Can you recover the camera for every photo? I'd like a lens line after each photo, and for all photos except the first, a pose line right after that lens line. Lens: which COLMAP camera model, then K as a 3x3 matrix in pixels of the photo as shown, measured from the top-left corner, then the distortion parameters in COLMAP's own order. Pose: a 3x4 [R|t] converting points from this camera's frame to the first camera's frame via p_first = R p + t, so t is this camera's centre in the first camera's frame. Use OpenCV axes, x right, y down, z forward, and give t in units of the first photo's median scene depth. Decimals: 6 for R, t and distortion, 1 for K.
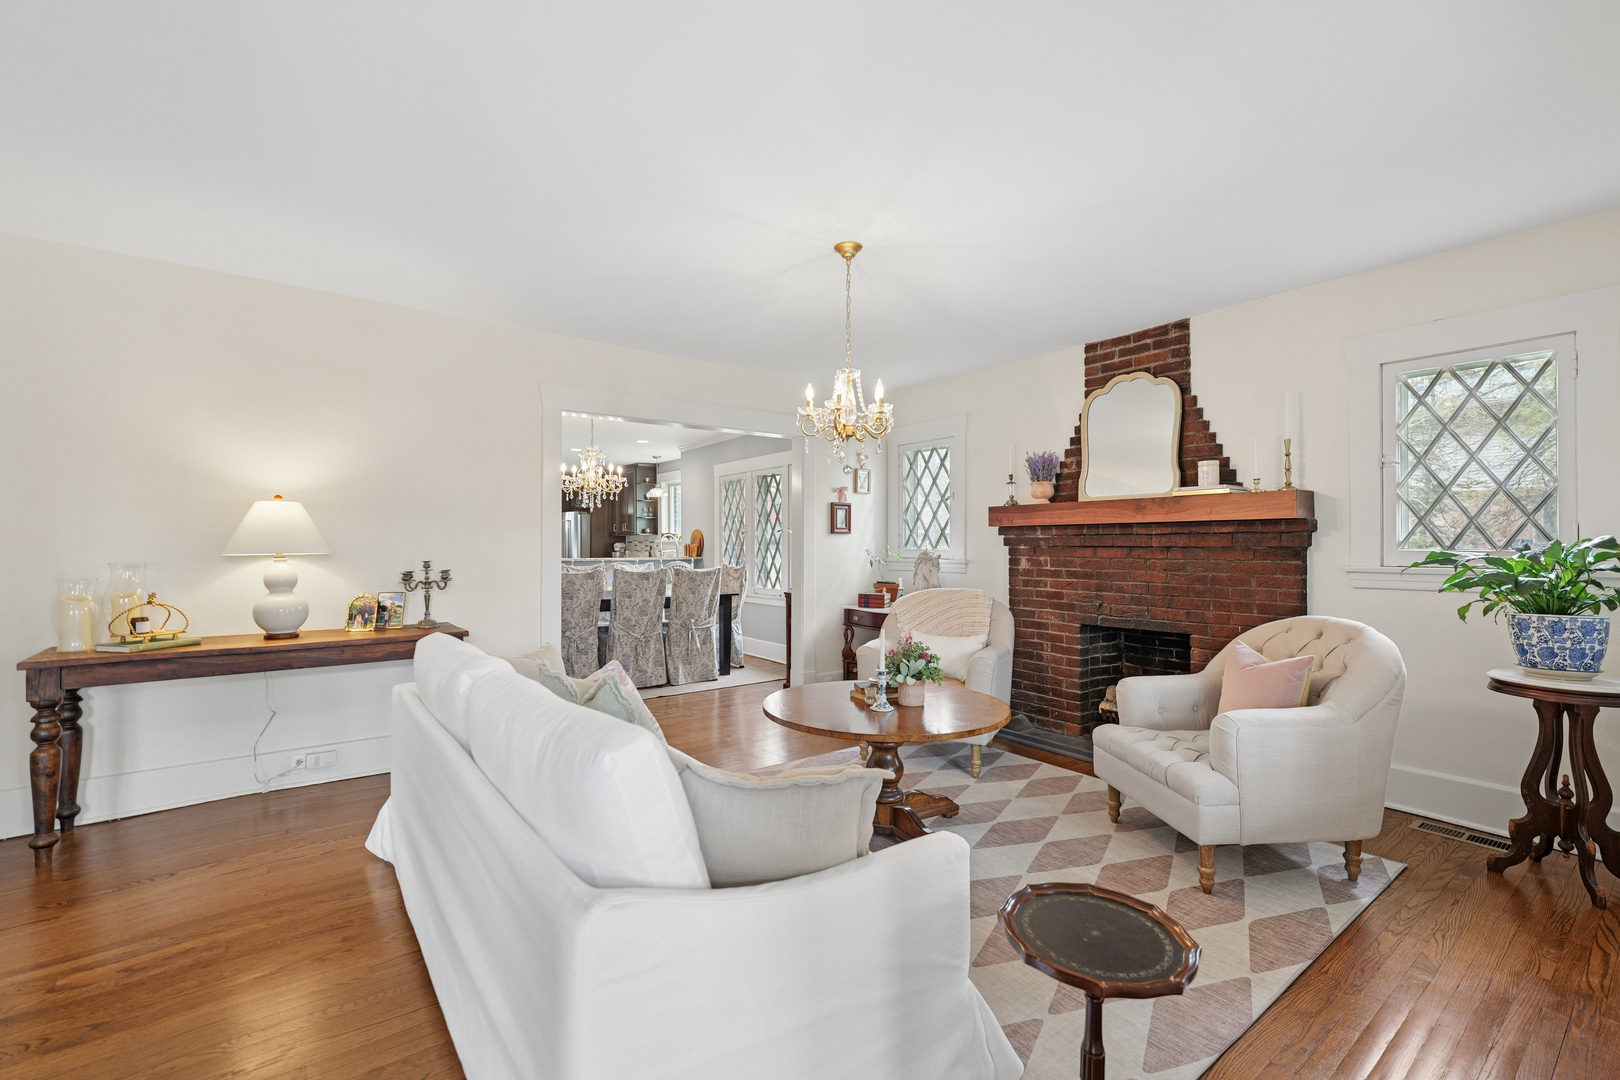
lens RADIAL K [[712.2, 0, 811.7], [0, 712.2, 539.9], [0, 0, 1]] dist [-0.000577, 0.000023]
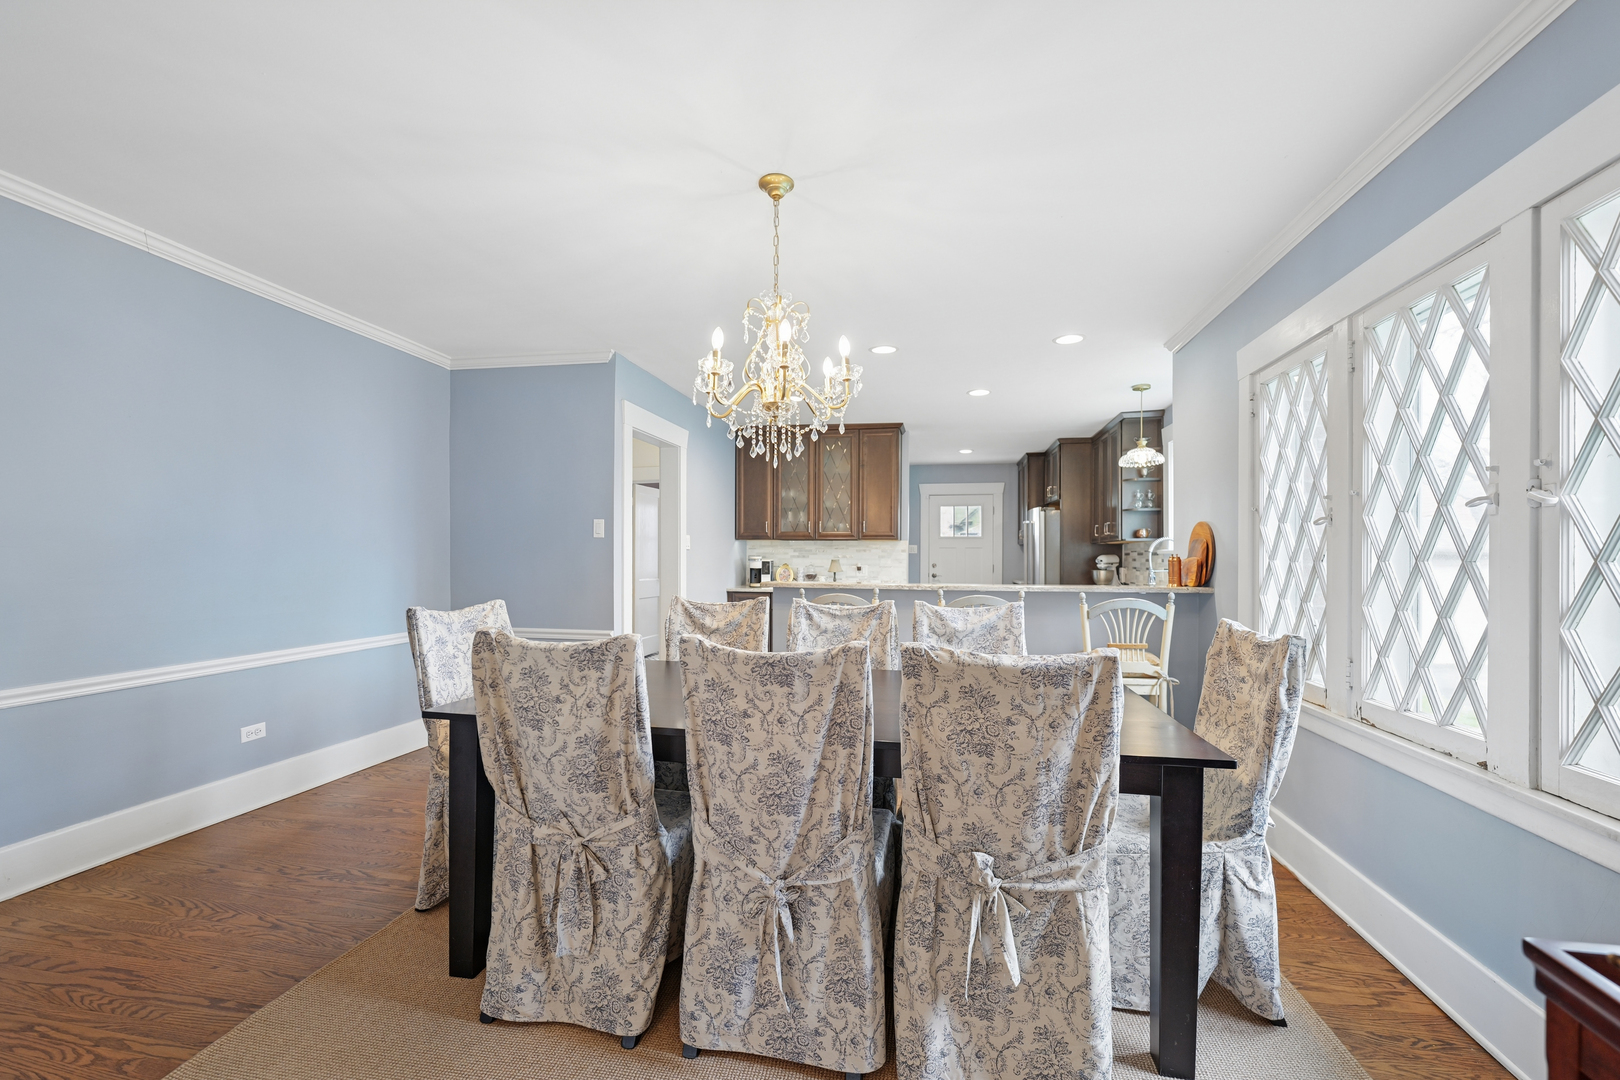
lens RADIAL K [[654.5, 0, 826.2], [0, 654.5, 560.0], [0, 0, 1]] dist [-0.001260, -0.000063]
pose [[0.673715, 0.003485, -0.738983, -0.029649], [0.002296, 0.999974, 0.006809, 0.005587], [0.738988, -0.006284, 0.673690, 0.674560]]
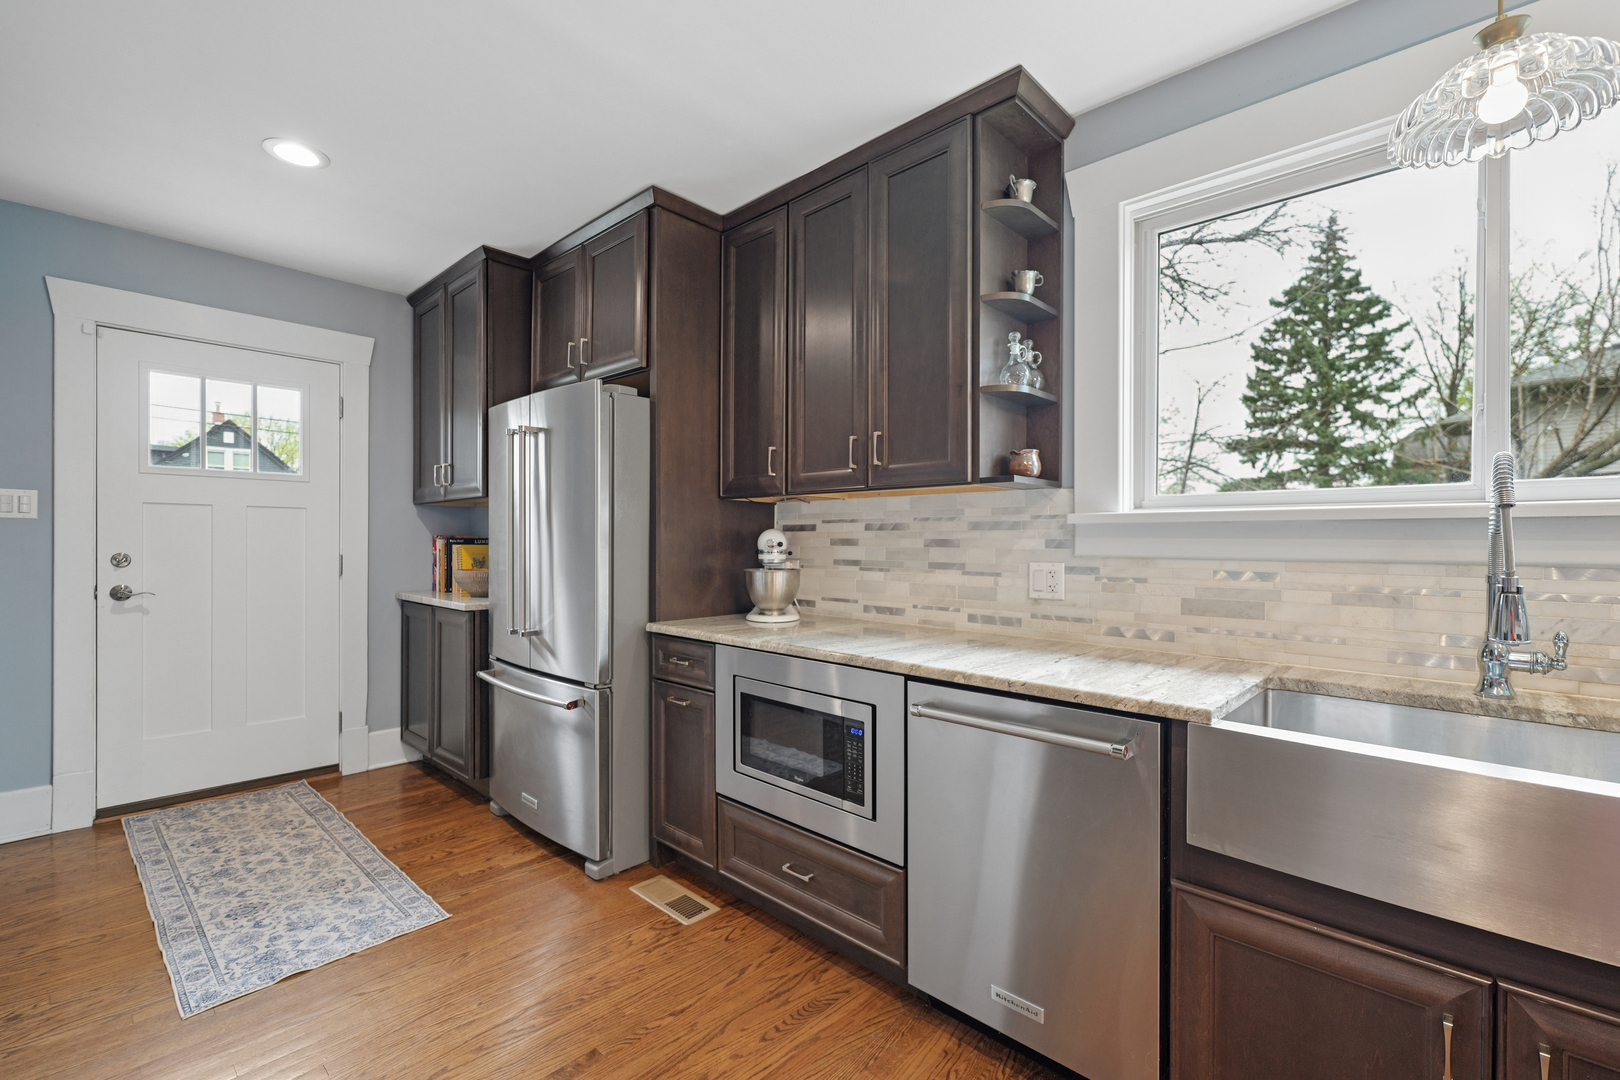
lens RADIAL K [[712.2, 0, 813.3], [0, 712.2, 546.6], [0, 0, 1]] dist [-0.000577, 0.000023]
pose [[0.986584, 0.010147, 0.162938, -0.473899], [-0.009954, 0.999948, -0.001999, 0.014897], [-0.162949, 0.000351, 0.986634, 1.188887]]
